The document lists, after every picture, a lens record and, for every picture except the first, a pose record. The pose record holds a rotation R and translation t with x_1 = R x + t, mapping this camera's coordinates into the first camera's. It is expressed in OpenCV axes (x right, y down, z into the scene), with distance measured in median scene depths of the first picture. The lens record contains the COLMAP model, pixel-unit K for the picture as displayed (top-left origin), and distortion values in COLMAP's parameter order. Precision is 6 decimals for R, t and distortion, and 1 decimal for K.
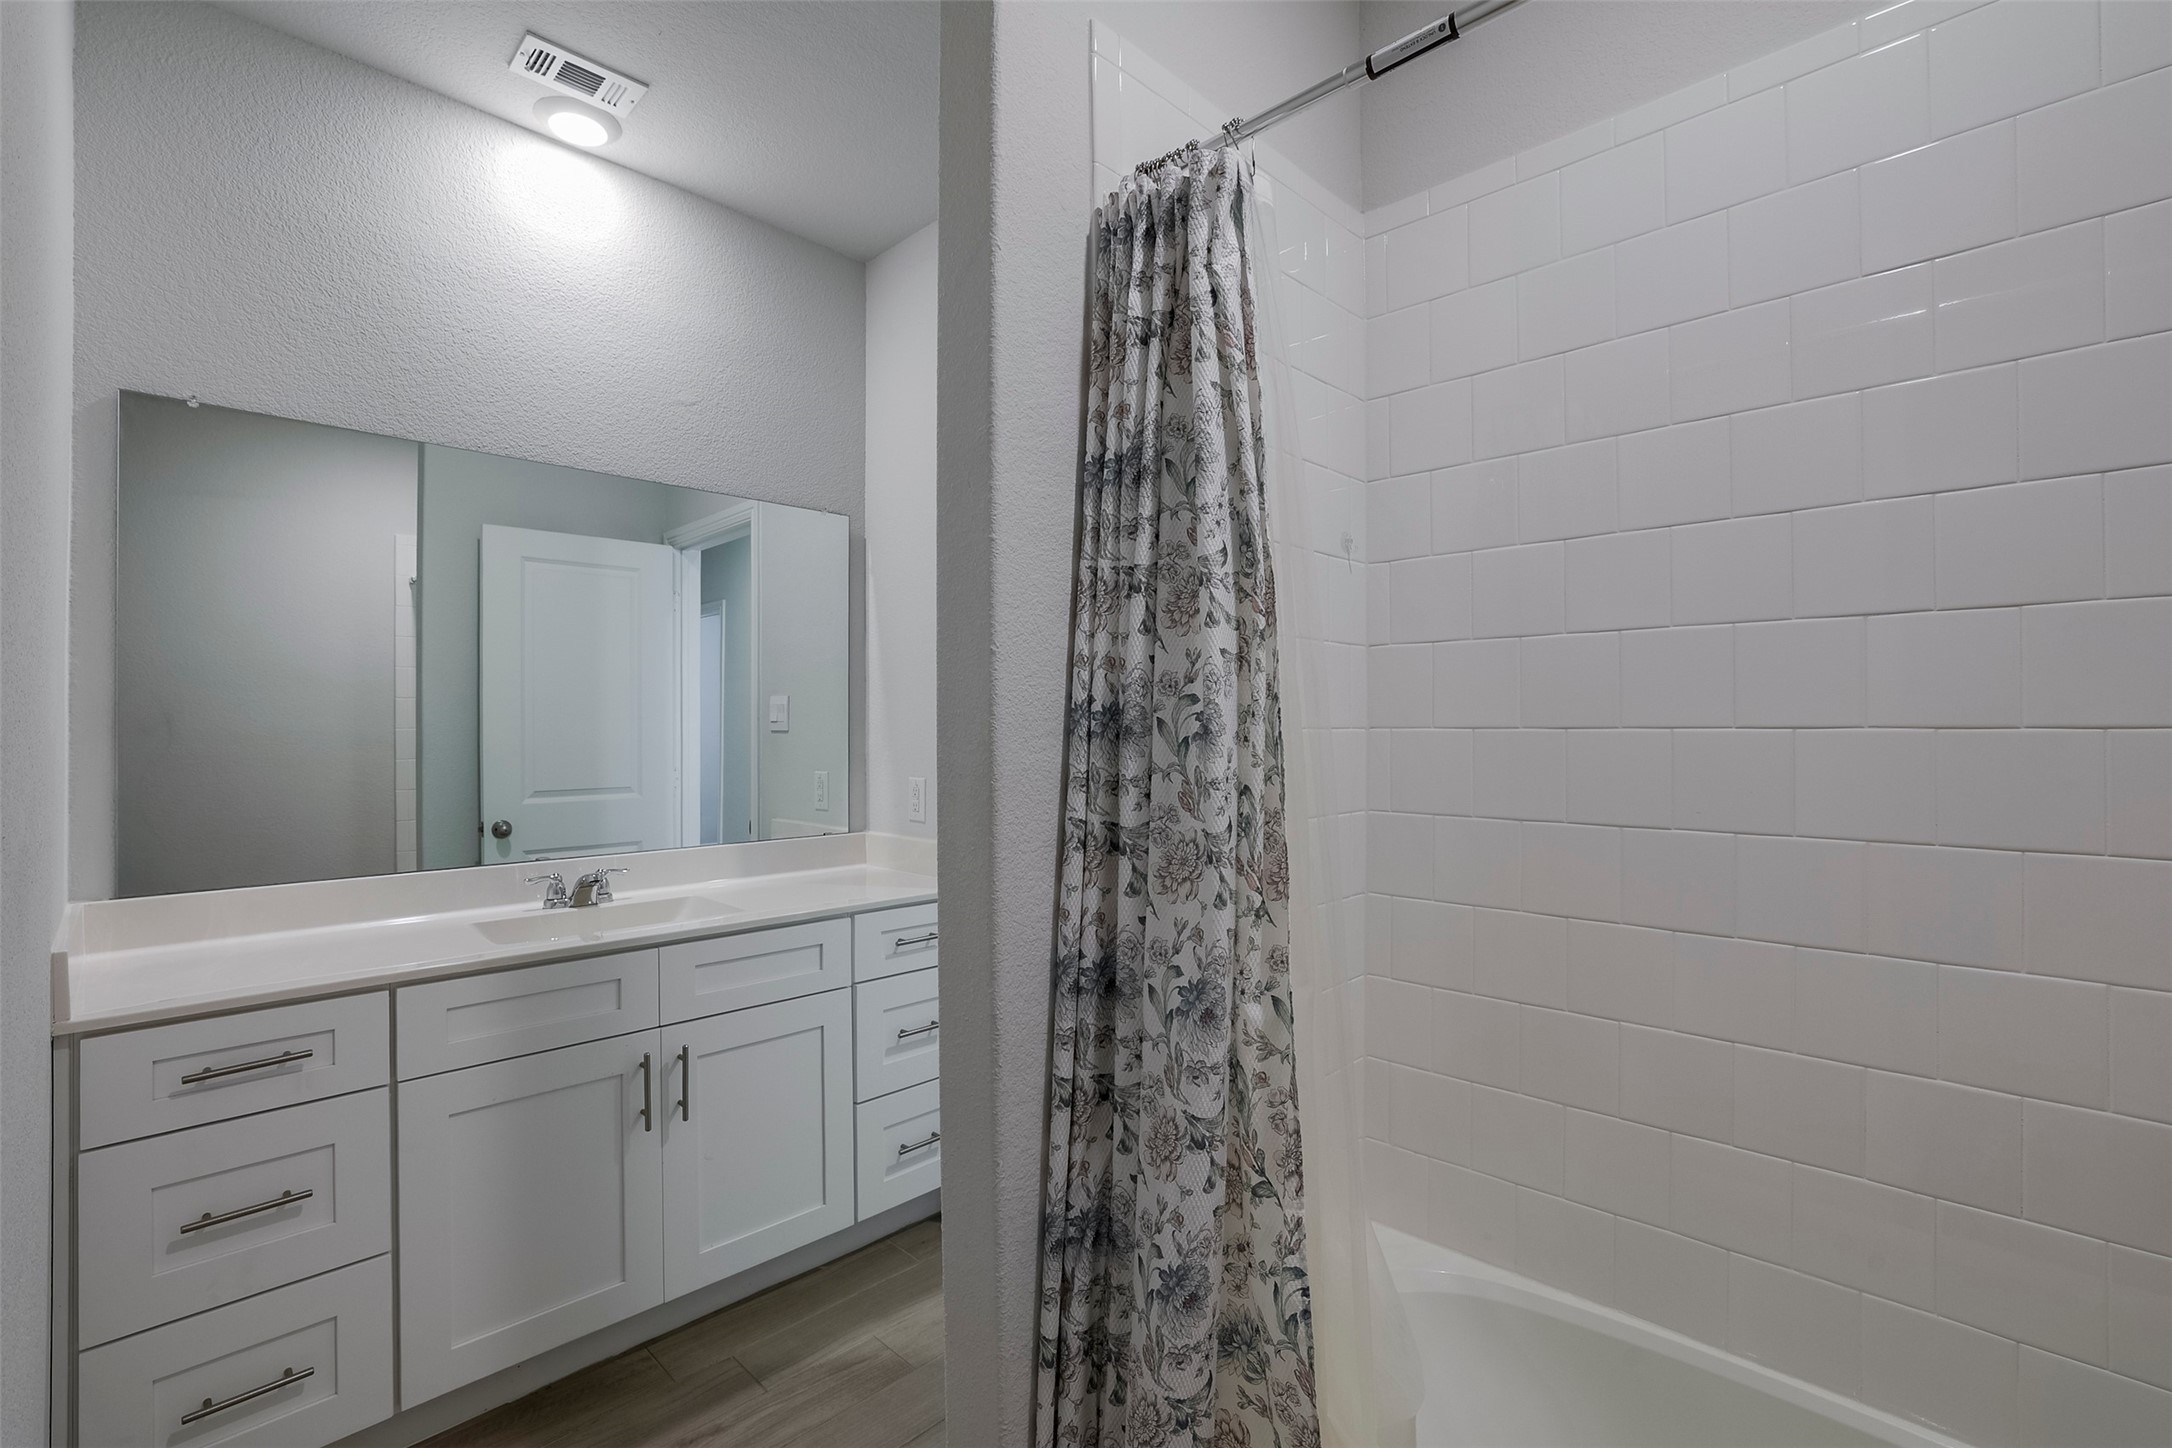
lens RADIAL K [[950.6, 0, 1091.9], [0, 950.6, 731.0], [0, 0, 1]] dist [-0.024031, -0.000078]
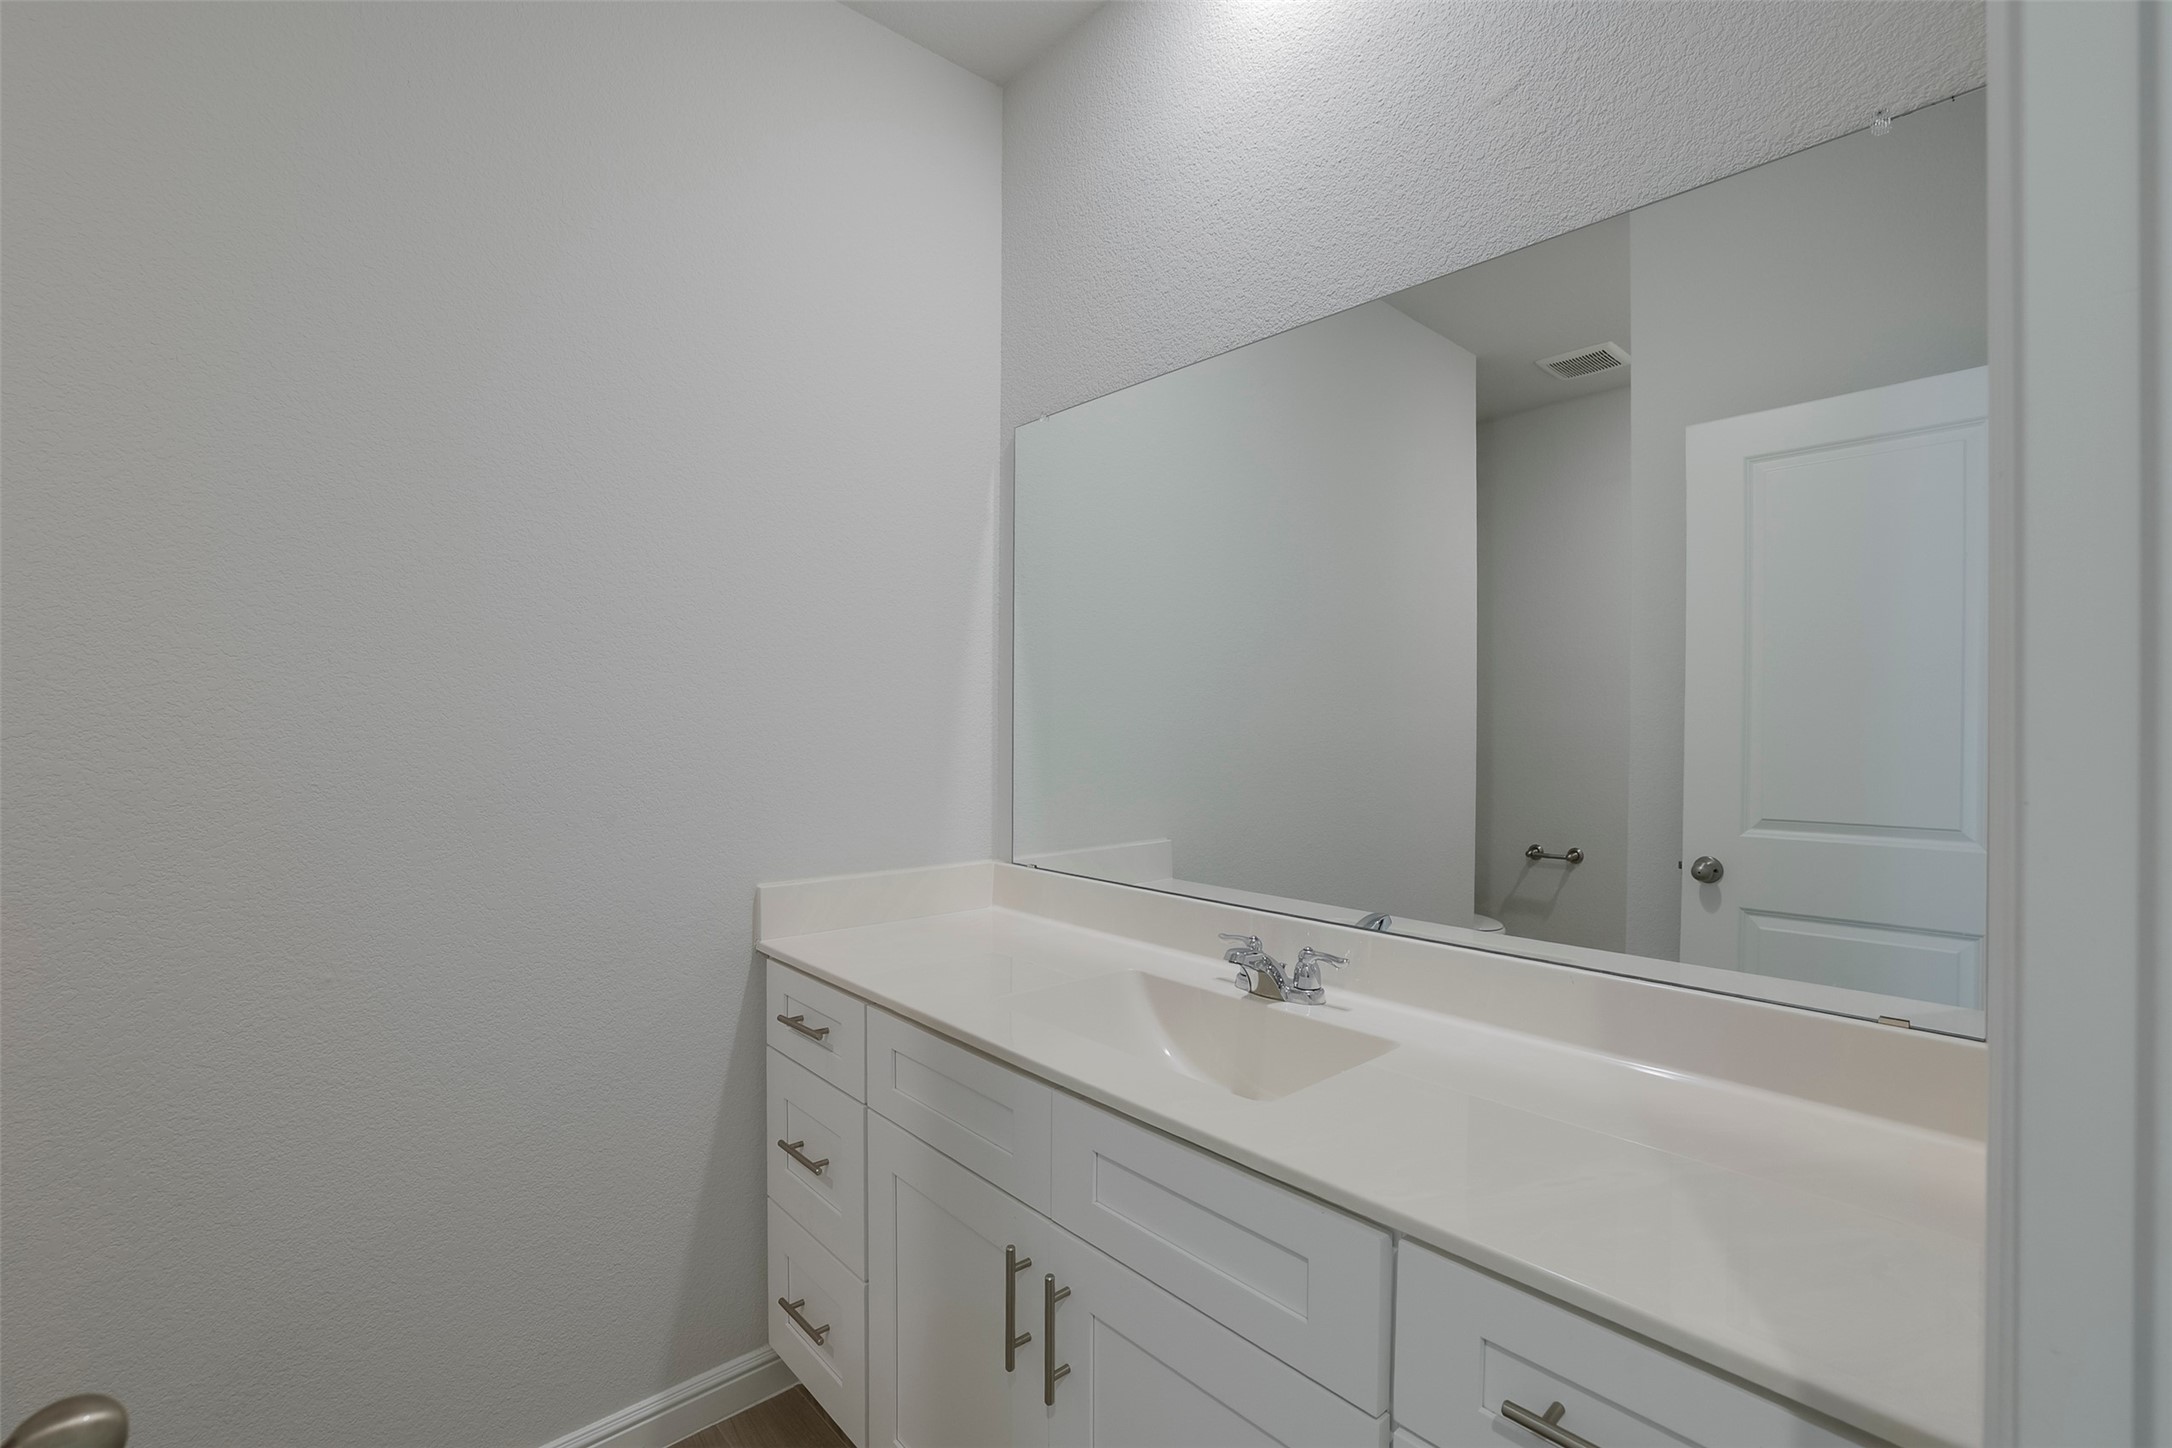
lens RADIAL K [[950.6, 0, 1091.9], [0, 950.6, 731.0], [0, 0, 1]] dist [-0.024031, -0.000078]
pose [[-0.073006, 0.008799, -0.997293, 0.116346], [-0.000658, 0.999960, 0.008871, -0.000501], [0.997331, 0.001304, -0.072998, 0.946159]]
